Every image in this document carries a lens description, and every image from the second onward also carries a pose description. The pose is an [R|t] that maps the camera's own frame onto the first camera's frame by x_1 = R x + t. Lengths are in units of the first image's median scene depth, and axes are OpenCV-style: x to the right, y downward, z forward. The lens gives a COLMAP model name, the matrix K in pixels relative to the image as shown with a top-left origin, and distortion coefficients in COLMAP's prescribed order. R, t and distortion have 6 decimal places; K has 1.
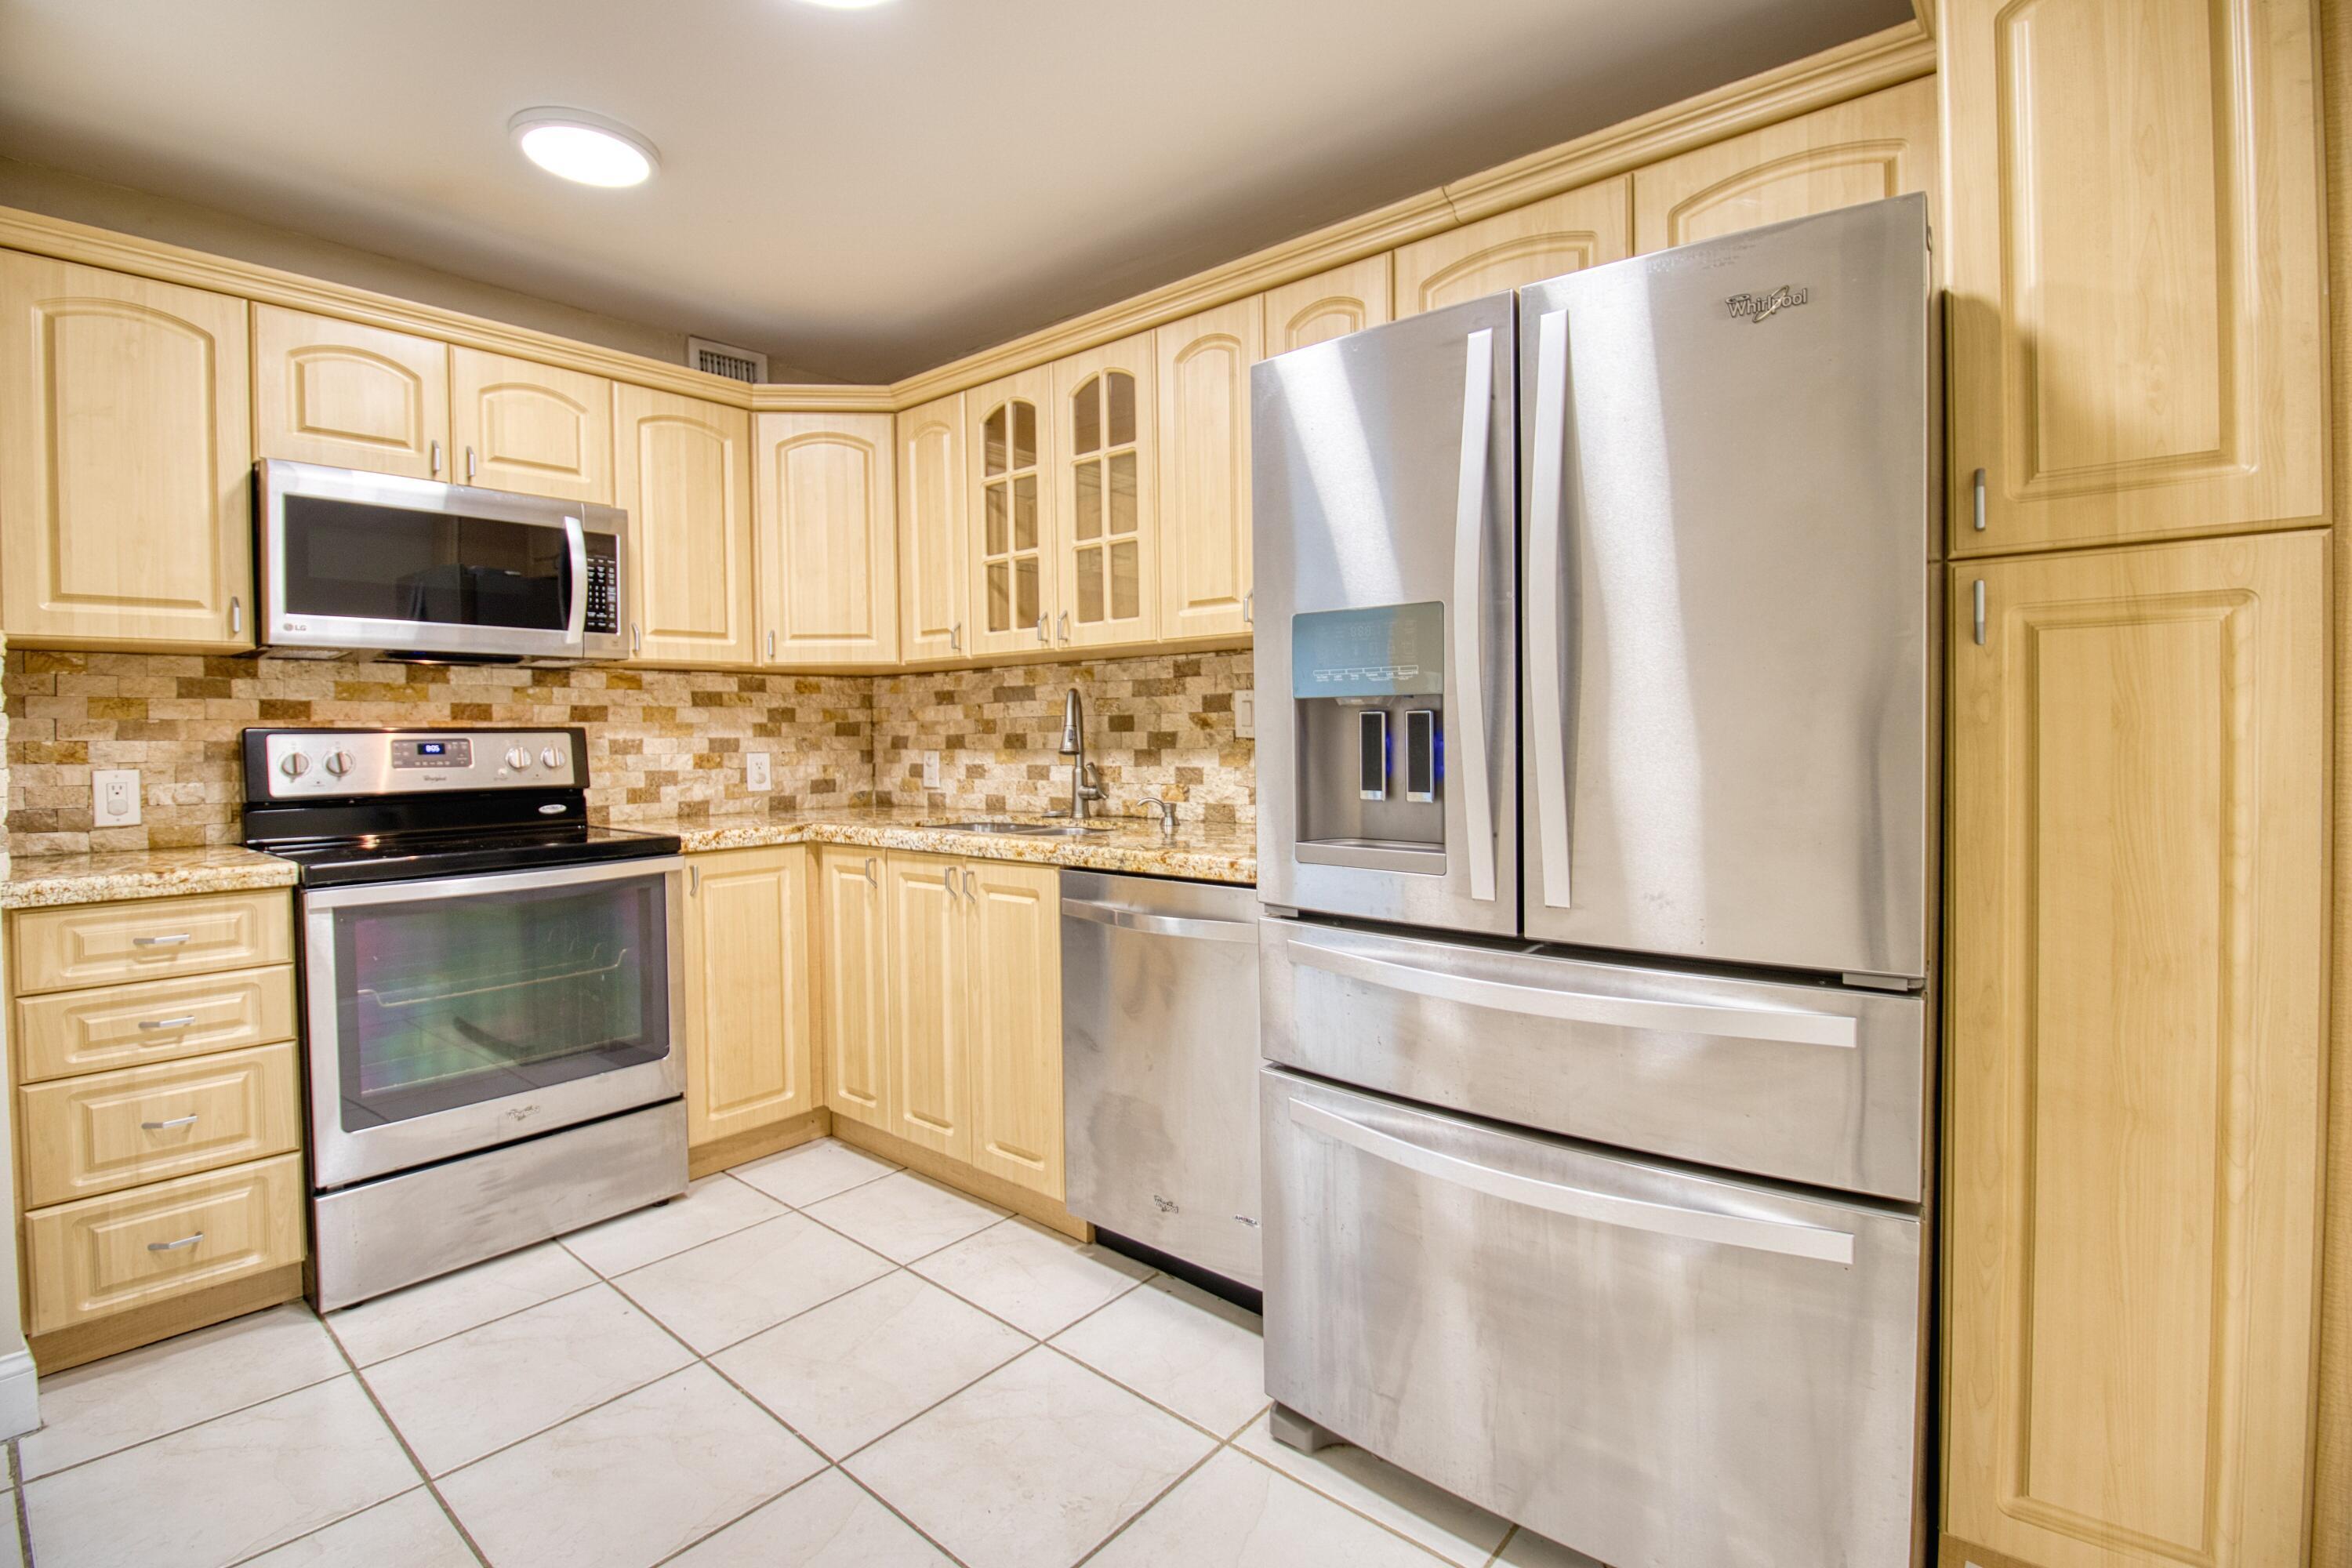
lens RADIAL K [[1079.7, 0, 1185.4], [0, 1079.7, 750.5], [0, 0, 1]] dist [-0.000911, -0.013196]
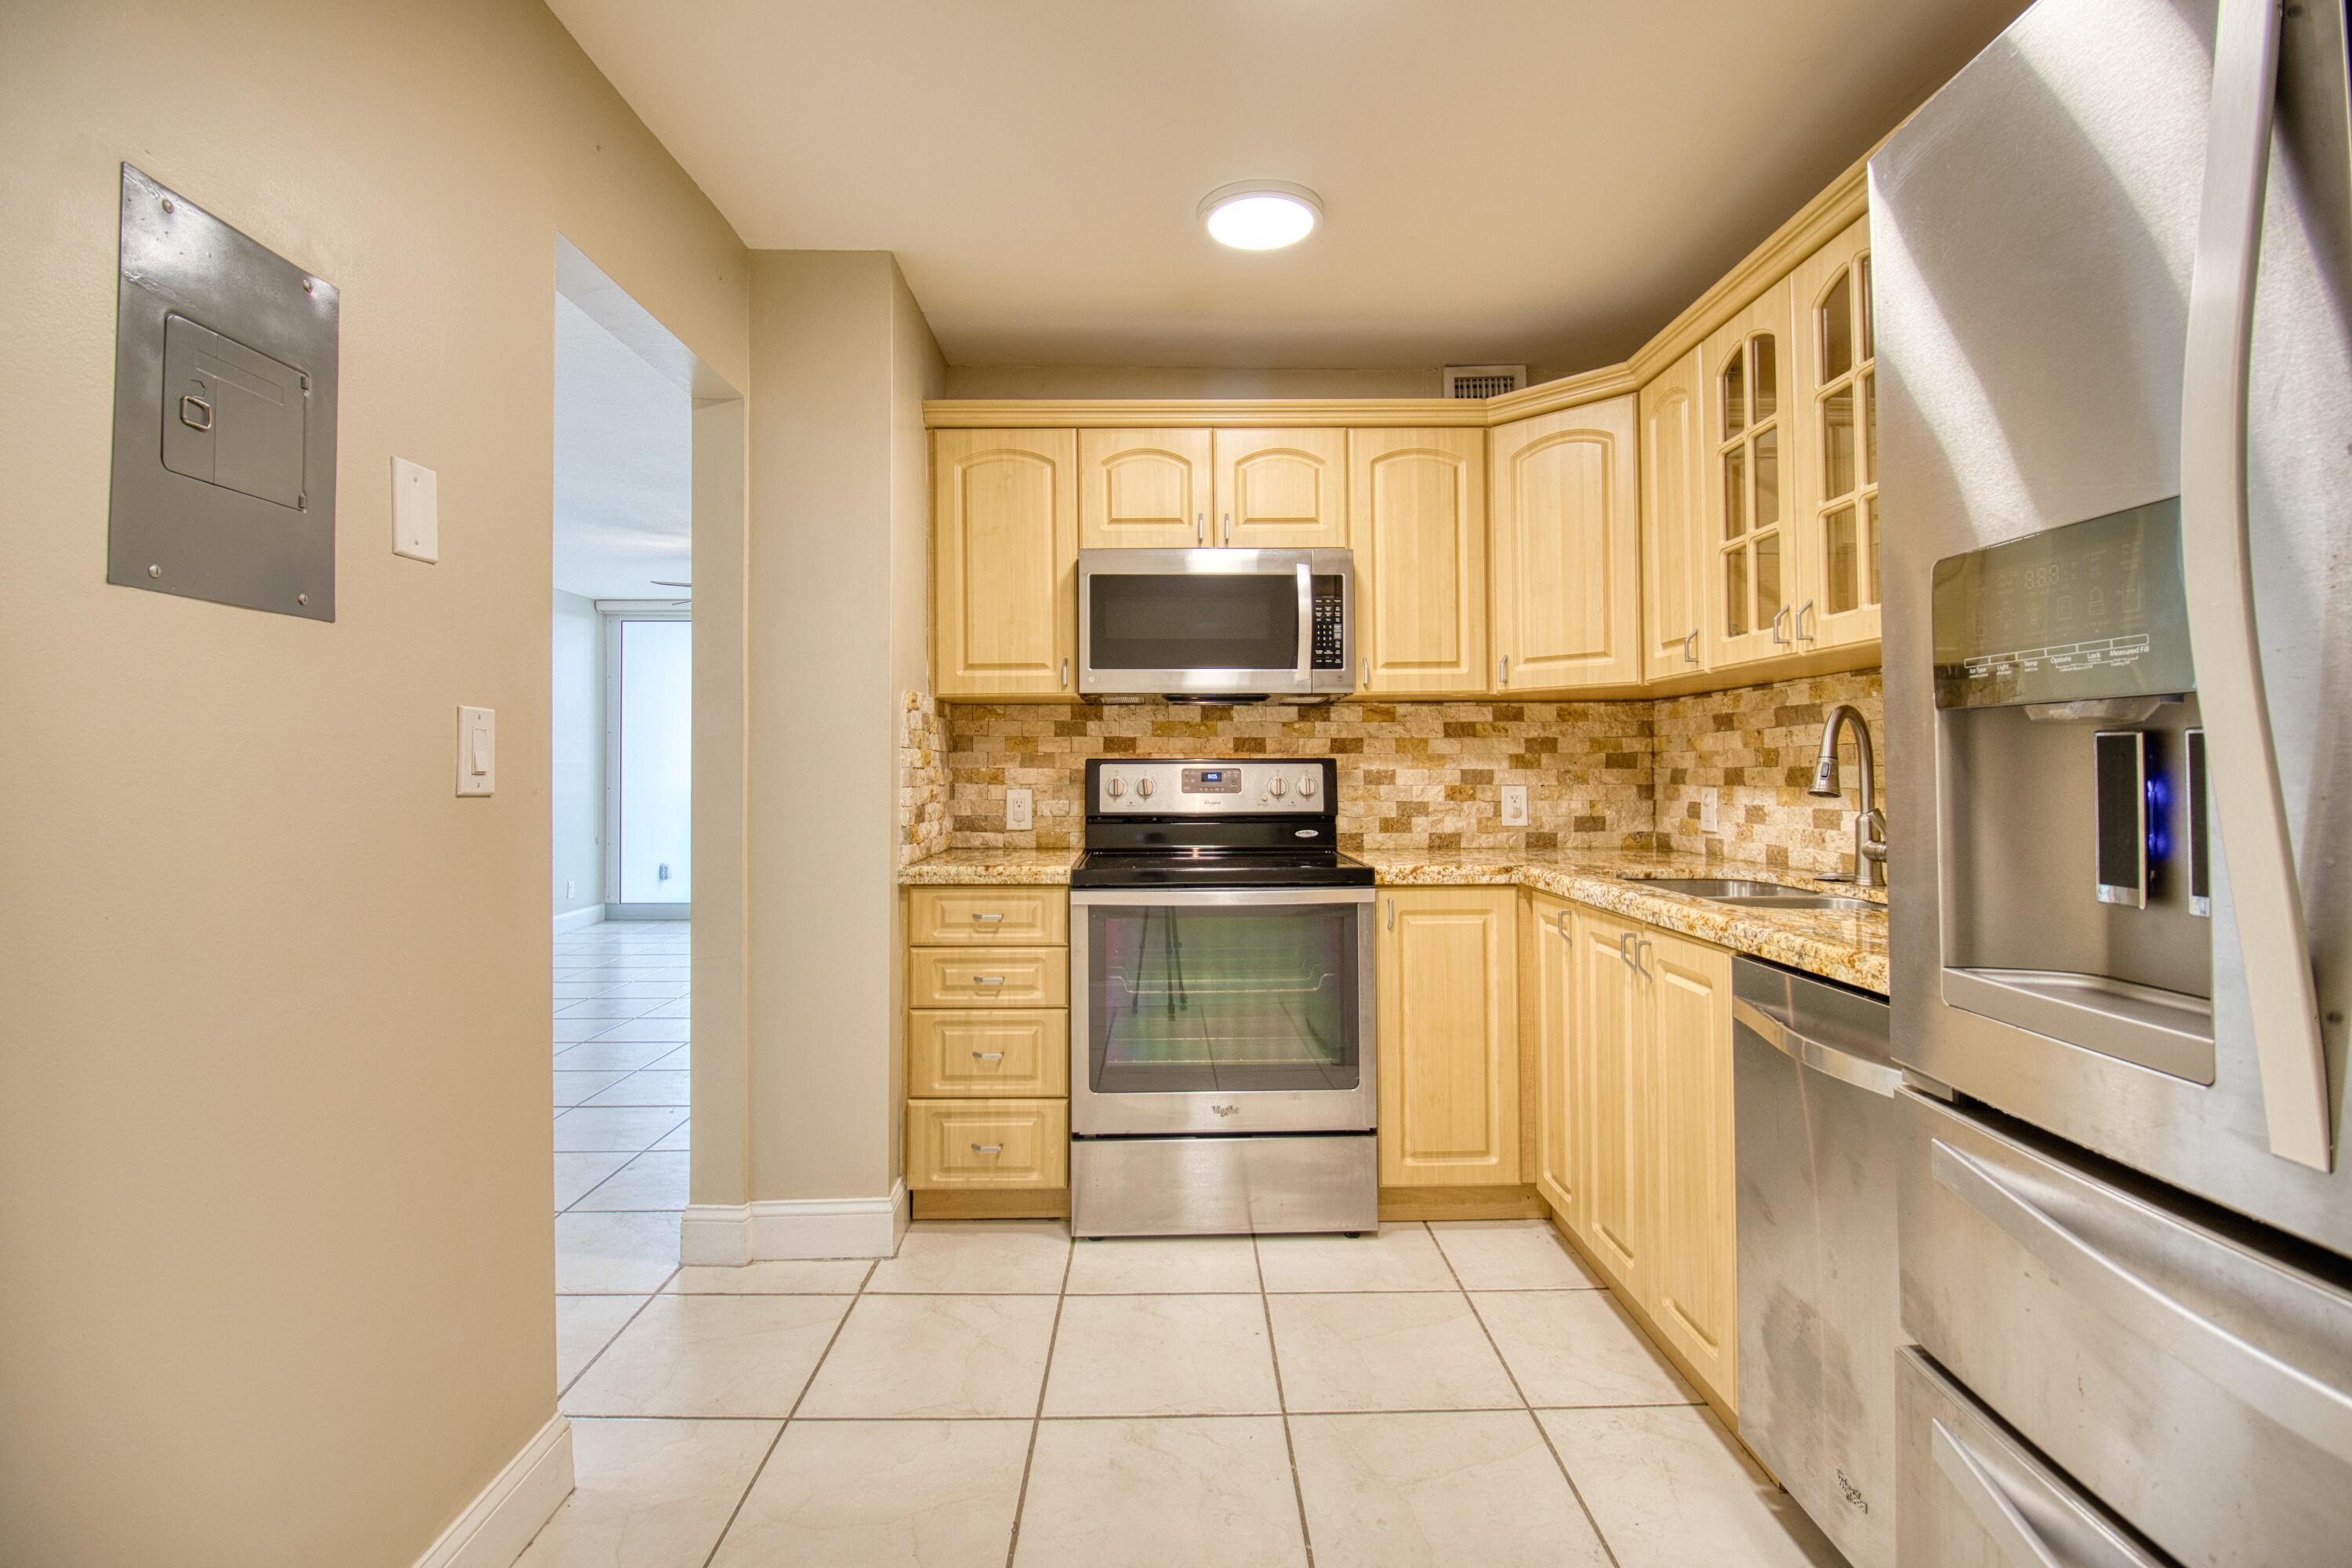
lens RADIAL K [[1079.7, 0, 1185.4], [0, 1079.7, 750.5], [0, 0, 1]] dist [-0.000911, -0.013196]
pose [[0.656838, -0.004718, -0.754017, 0.156276], [-0.016097, 0.999665, -0.020277, -0.005630], [0.753860, 0.025456, 0.656542, 0.198259]]
